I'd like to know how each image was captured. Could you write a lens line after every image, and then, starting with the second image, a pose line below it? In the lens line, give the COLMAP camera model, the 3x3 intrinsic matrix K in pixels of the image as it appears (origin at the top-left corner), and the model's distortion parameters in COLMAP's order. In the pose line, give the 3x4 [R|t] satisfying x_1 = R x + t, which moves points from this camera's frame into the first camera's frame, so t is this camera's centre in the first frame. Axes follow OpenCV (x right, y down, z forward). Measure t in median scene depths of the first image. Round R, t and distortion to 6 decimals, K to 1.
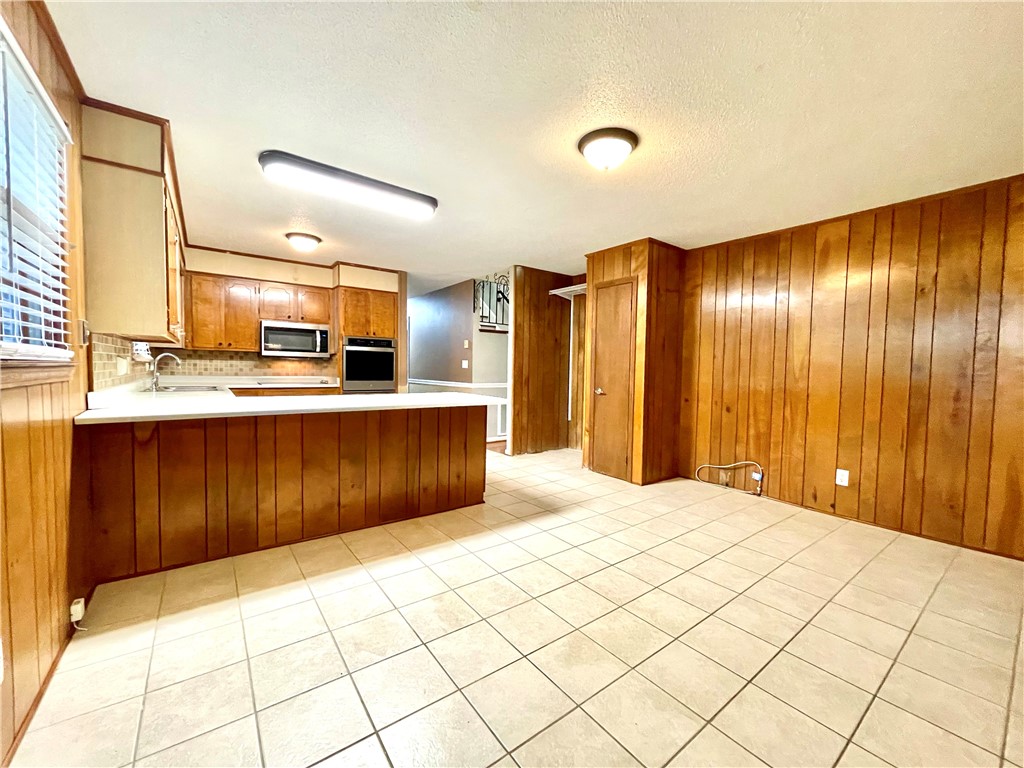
lens RADIAL K [[413.1, 0, 512.5], [0, 413.1, 387.5], [0, 0, 1]] dist [-0.000798, 0.000364]
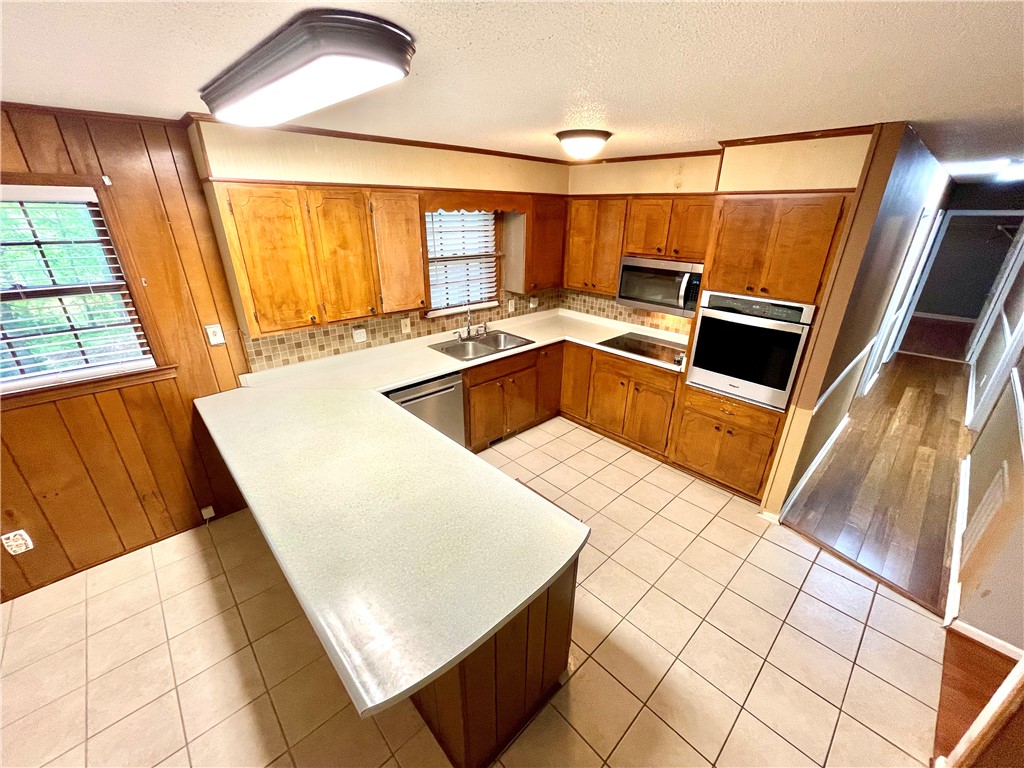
lens RADIAL K [[413.1, 0, 512.5], [0, 413.1, 387.5], [0, 0, 1]] dist [-0.000798, 0.000364]
pose [[0.114649, 0.375183, -0.919833, 0.136994], [-0.056710, 0.926901, 0.370997, -0.212842], [0.991786, 0.009629, 0.127545, 0.734331]]
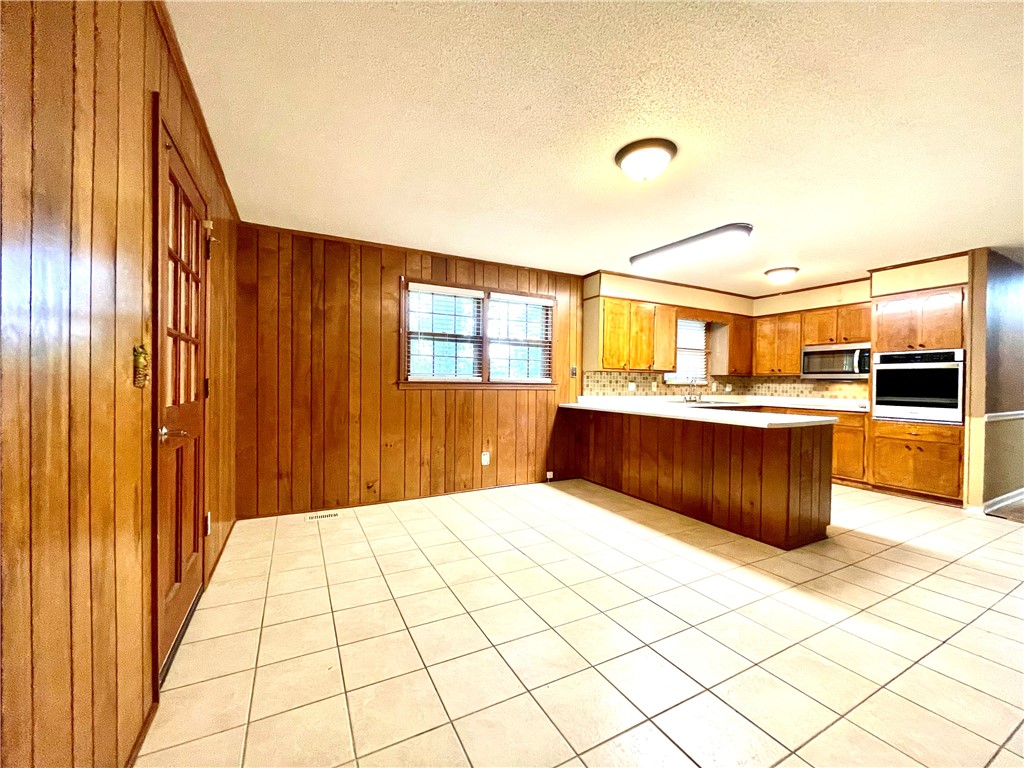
lens RADIAL K [[413.1, 0, 512.5], [0, 413.1, 387.5], [0, 0, 1]] dist [-0.000798, 0.000364]
pose [[-0.151320, -0.009316, -0.988441, 0.609758], [-0.063904, 0.997956, 0.000377, -0.005396], [0.986417, 0.063222, -0.151606, 0.423768]]
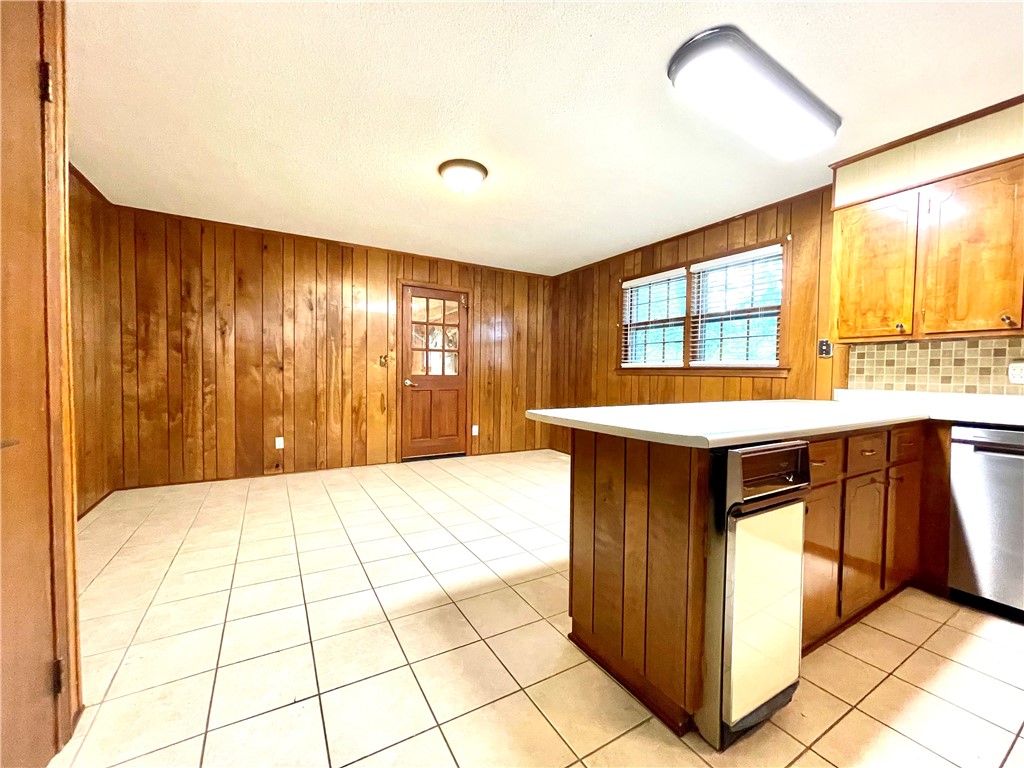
lens RADIAL K [[413.1, 0, 512.5], [0, 413.1, 387.5], [0, 0, 1]] dist [-0.000798, 0.000364]
pose [[-0.993858, -0.035768, 0.104727, -0.031902], [-0.026539, 0.995747, 0.088228, -0.036876], [-0.107437, 0.084907, -0.990580, 1.084203]]
